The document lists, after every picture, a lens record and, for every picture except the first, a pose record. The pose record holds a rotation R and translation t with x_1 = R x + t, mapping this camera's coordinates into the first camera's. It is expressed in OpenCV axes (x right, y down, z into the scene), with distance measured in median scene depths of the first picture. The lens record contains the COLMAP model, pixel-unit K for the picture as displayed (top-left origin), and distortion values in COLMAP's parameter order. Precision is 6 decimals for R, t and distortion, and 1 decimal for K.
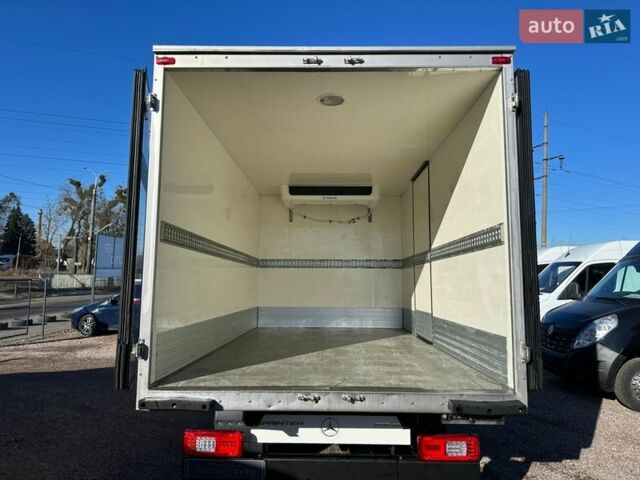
lens RADIAL K [[462.6, 0, 316.6], [0, 462.6, 241.7], [0, 0, 1]] dist [0.055797, -0.048251]
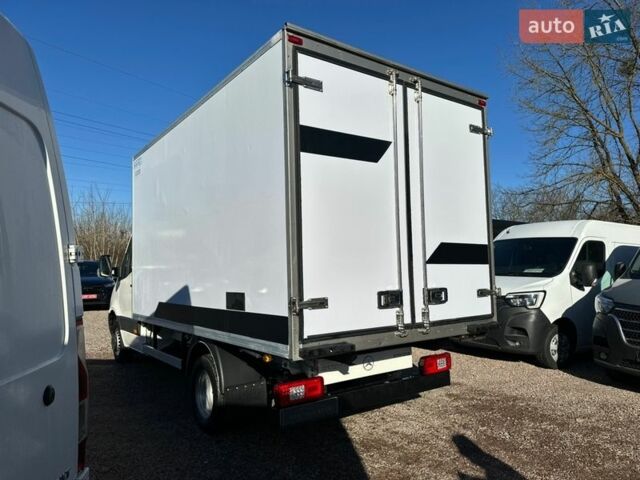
lens RADIAL K [[462.6, 0, 320.5], [0, 462.6, 234.2], [0, 0, 1]] dist [0.055797, -0.048251]
pose [[0.790380, 0.025780, 0.612074, -0.856315], [-0.044414, 0.998896, 0.015279, 0.036507], [-0.611004, -0.039261, 0.790653, 0.095398]]
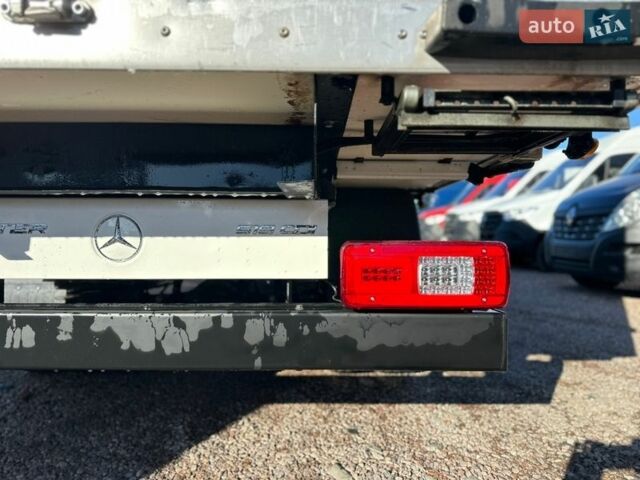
lens RADIAL K [[462.6, 0, 322.2], [0, 462.6, 244.6], [0, 0, 1]] dist [0.055797, -0.048251]
pose [[0.999569, -0.005695, 0.028797, 0.183594], [0.002265, 0.993041, 0.117748, 0.361641], [-0.029267, -0.117632, 0.992626, 0.620781]]
